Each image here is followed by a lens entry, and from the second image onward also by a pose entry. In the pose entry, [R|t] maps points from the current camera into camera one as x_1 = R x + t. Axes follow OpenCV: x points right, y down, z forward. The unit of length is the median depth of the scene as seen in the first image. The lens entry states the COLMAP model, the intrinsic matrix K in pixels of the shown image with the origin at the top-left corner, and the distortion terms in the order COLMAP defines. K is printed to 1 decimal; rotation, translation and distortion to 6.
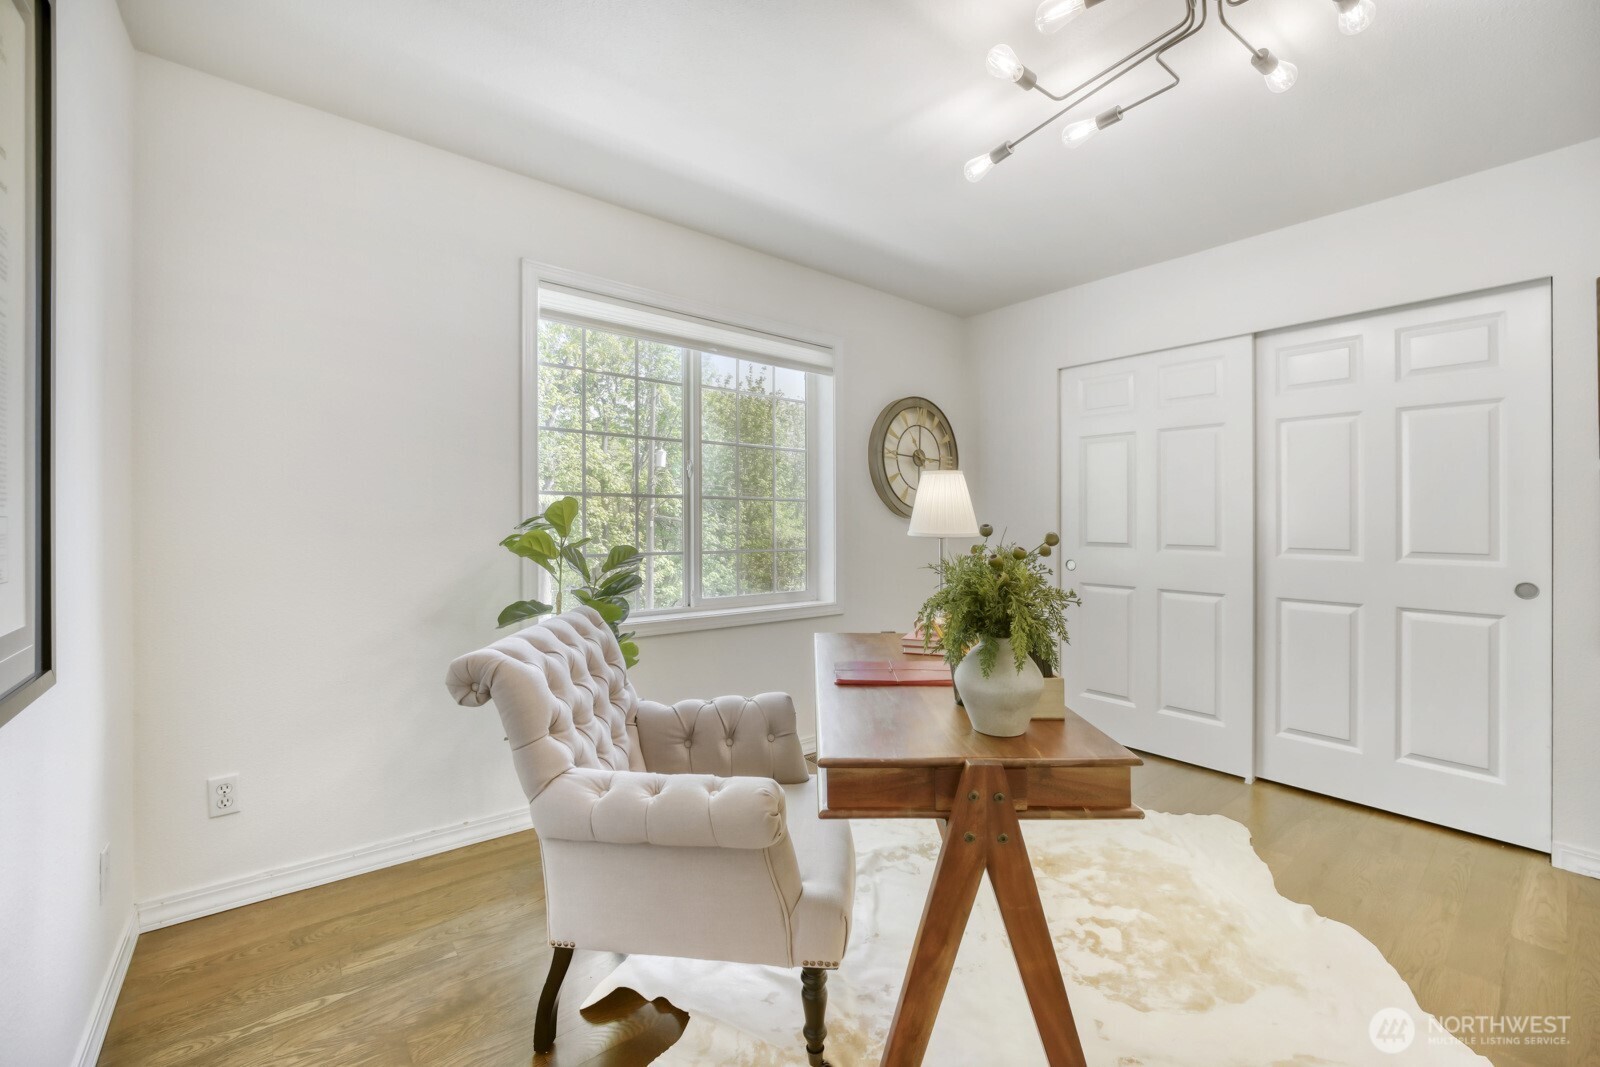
lens RADIAL K [[651.5, 0, 796.6], [0, 651.5, 523.6], [0, 0, 1]] dist [-0.022433, -0.000080]
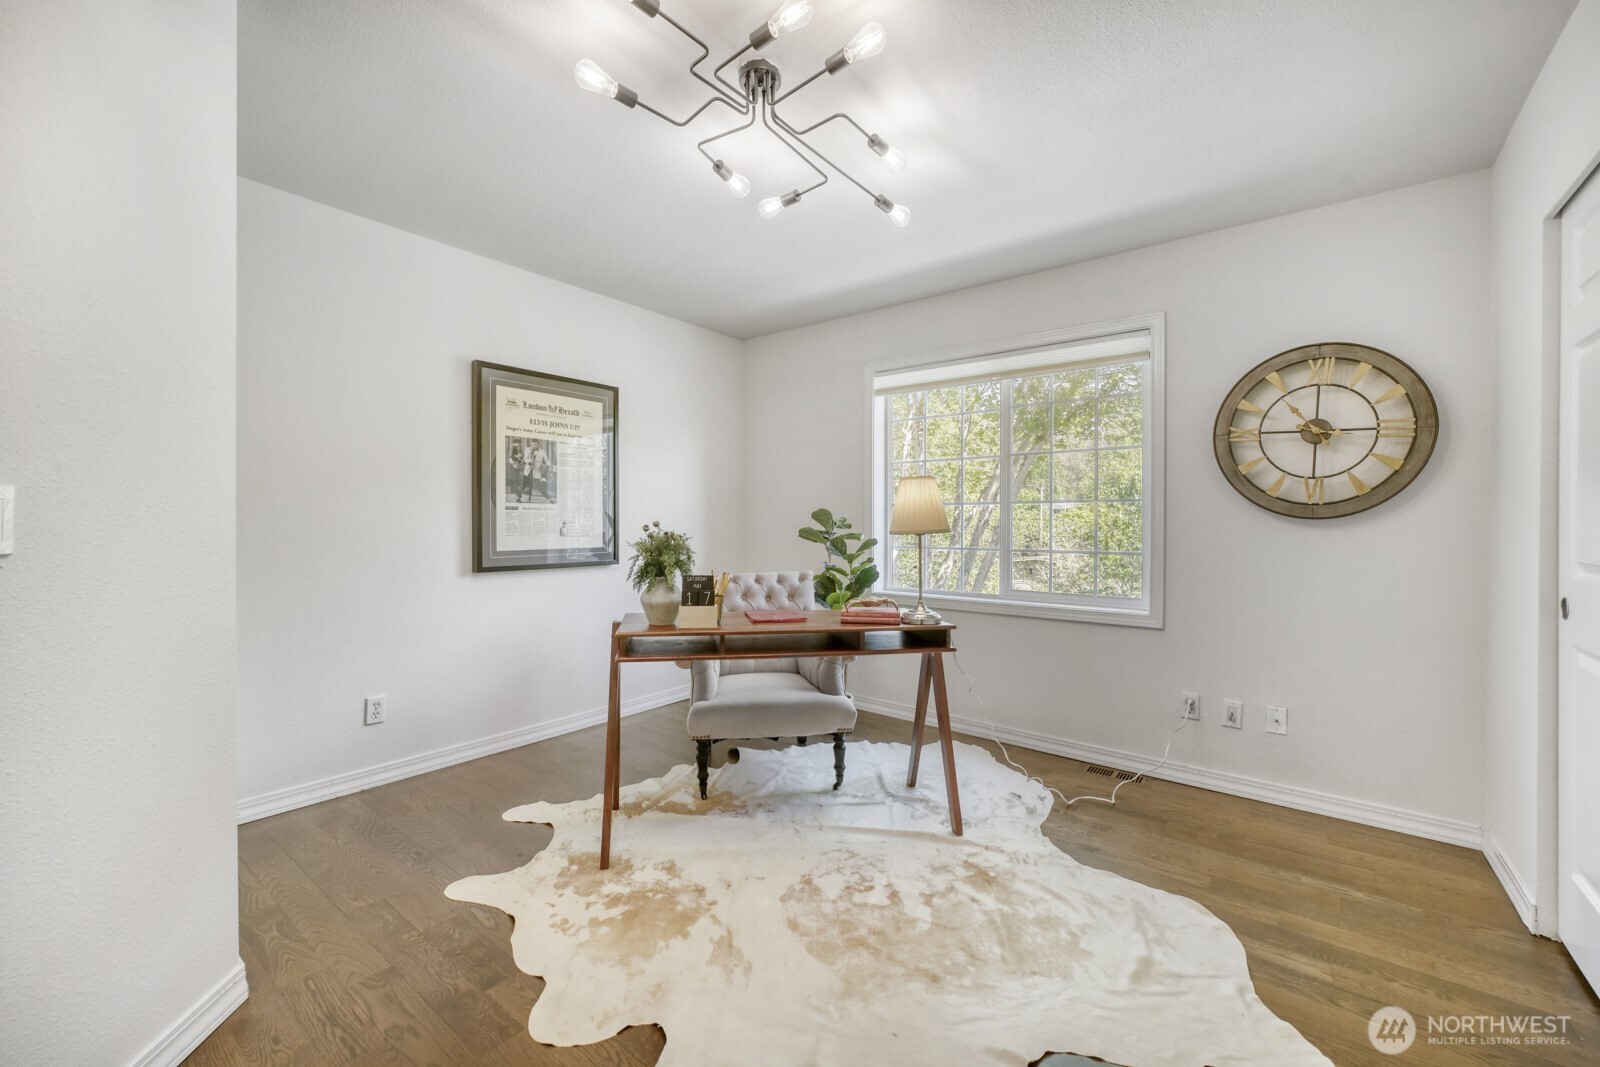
lens RADIAL K [[651.5, 0, 792.7], [0, 651.5, 526.3], [0, 0, 1]] dist [-0.022433, -0.000080]
pose [[0.207748, 0.003961, -0.978174, 1.358322], [-0.000893, 0.999992, 0.003860, -0.002237], [0.978182, 0.000071, 0.207750, 0.554661]]
